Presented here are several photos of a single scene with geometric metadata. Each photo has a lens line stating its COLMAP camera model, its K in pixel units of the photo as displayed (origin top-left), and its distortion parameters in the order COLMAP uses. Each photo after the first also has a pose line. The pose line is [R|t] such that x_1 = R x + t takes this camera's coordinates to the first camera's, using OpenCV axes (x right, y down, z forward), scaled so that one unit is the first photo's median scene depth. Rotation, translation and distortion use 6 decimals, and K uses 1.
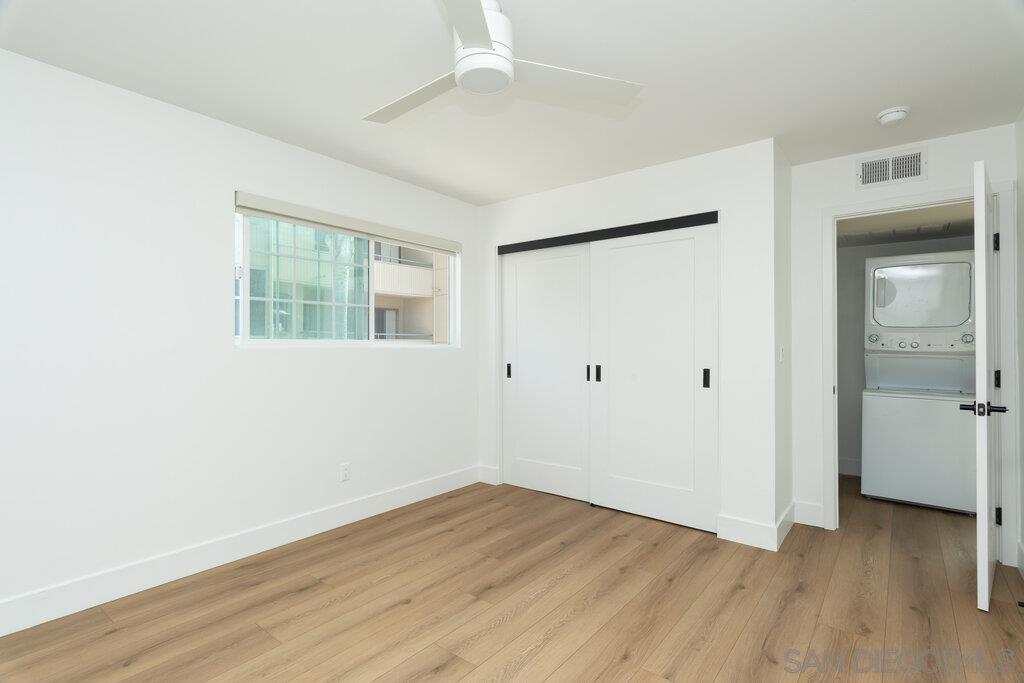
lens RADIAL K [[496.7, 0, 505.8], [0, 496.7, 341.2], [0, 0, 1]] dist [0.001773, -0.000190]
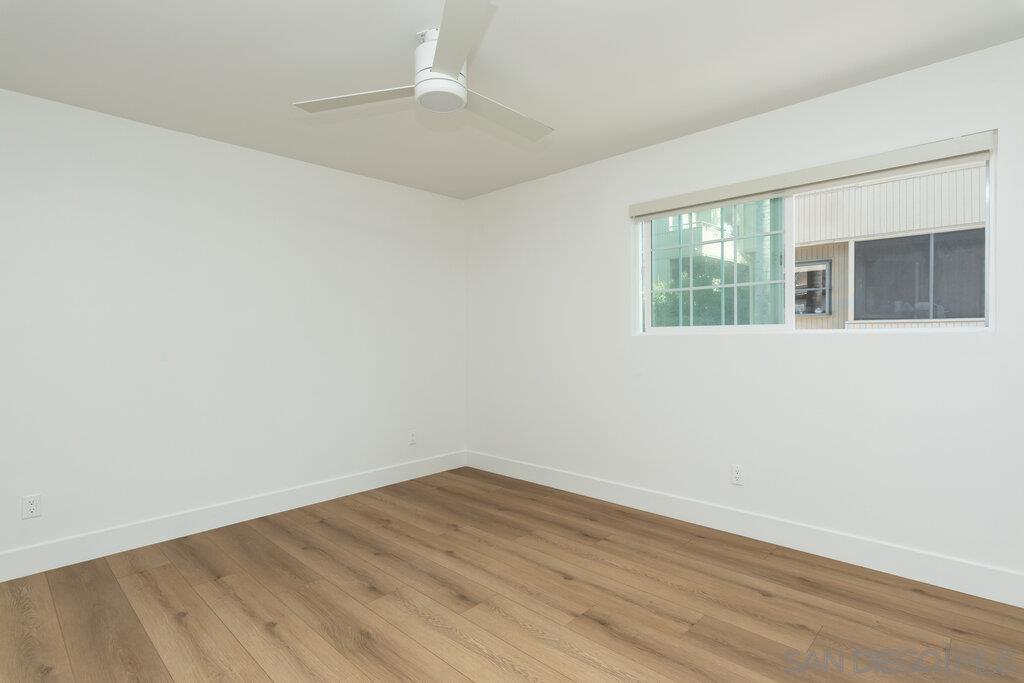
lens RADIAL K [[496.7, 0, 506.4], [0, 496.7, 345.6], [0, 0, 1]] dist [0.001773, -0.000190]
pose [[-0.086145, 0.020764, -0.996066, 0.698565], [0.020380, 0.999610, 0.019075, 0.009280], [0.996074, -0.018656, -0.086535, 0.800440]]
